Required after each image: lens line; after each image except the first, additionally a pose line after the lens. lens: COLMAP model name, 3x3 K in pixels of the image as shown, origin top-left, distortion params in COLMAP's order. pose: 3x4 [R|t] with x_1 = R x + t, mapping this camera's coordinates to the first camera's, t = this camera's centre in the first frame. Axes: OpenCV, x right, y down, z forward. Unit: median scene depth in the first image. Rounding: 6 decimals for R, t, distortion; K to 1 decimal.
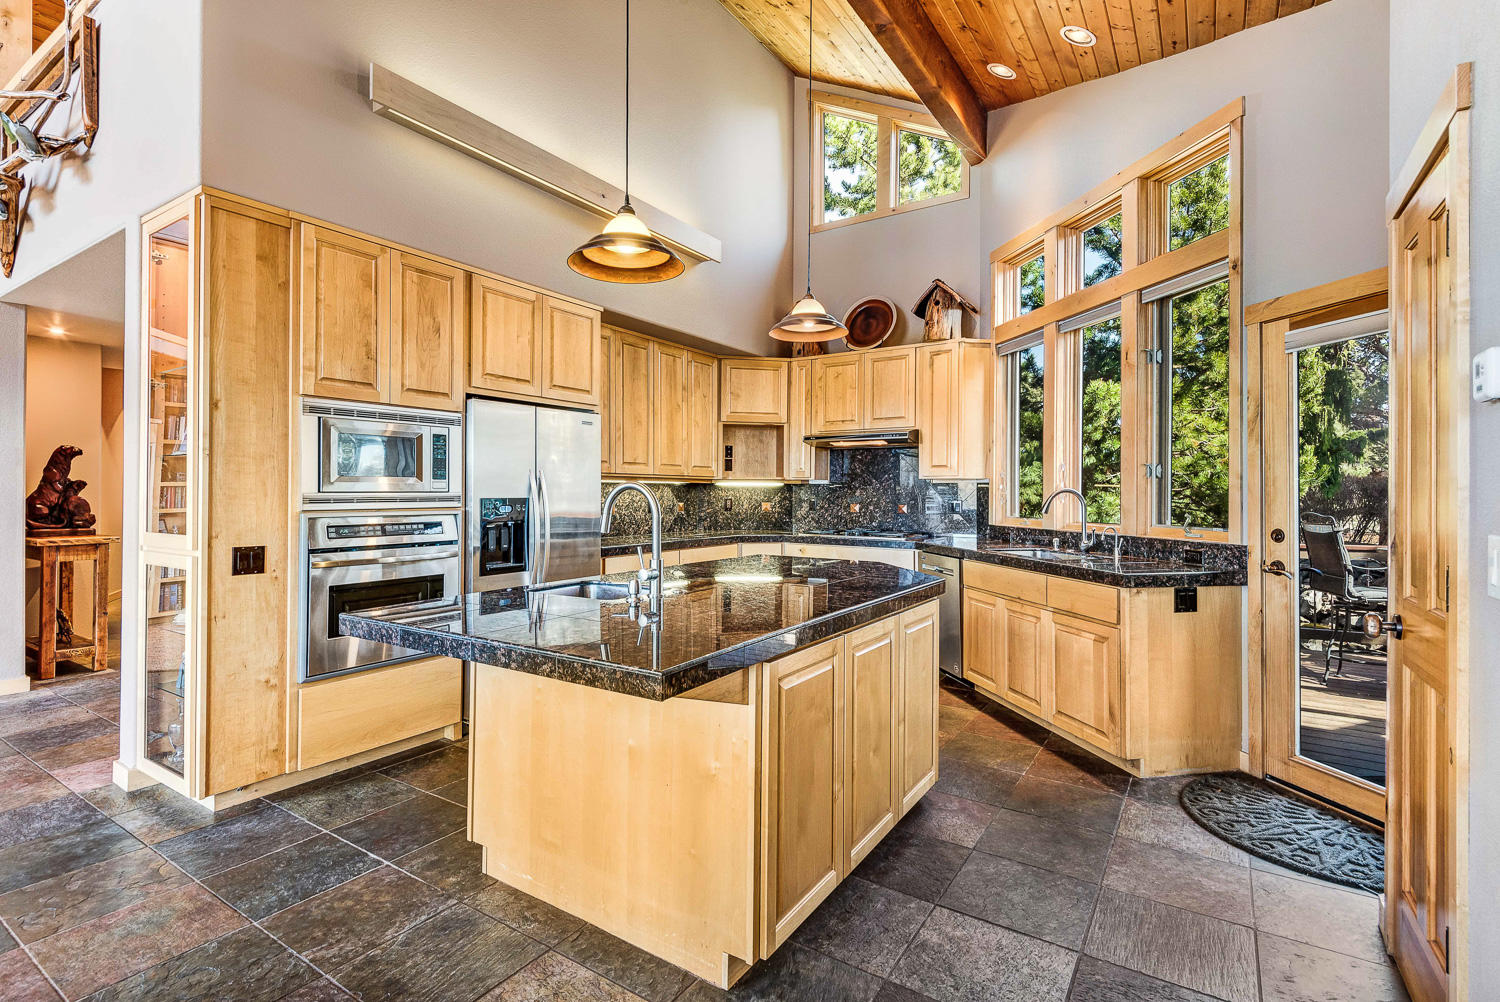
lens RADIAL K [[697.9, 0, 748.8], [0, 697.9, 494.8], [0, 0, 1]] dist [0.022602, -0.000913]
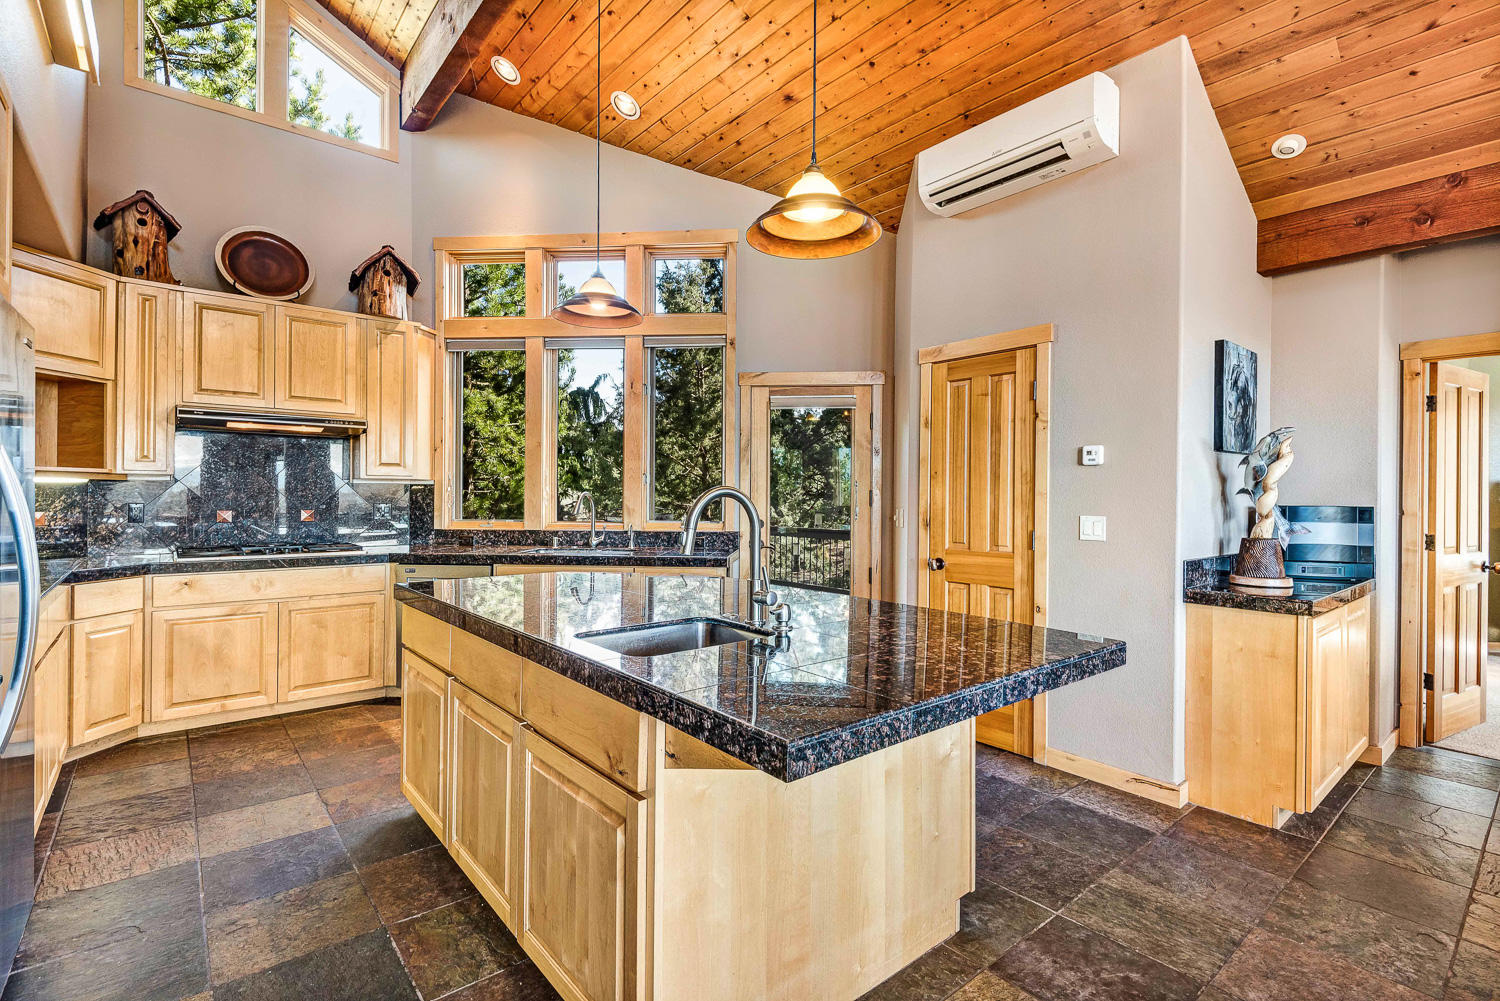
lens RADIAL K [[697.9, 0, 748.8], [0, 697.9, 494.3], [0, 0, 1]] dist [0.022602, -0.000913]
pose [[0.287932, -0.001196, 0.957650, -0.501179], [-0.002749, 0.999994, 0.002076, -0.008018], [-0.957647, -0.003230, 0.287927, 0.385232]]
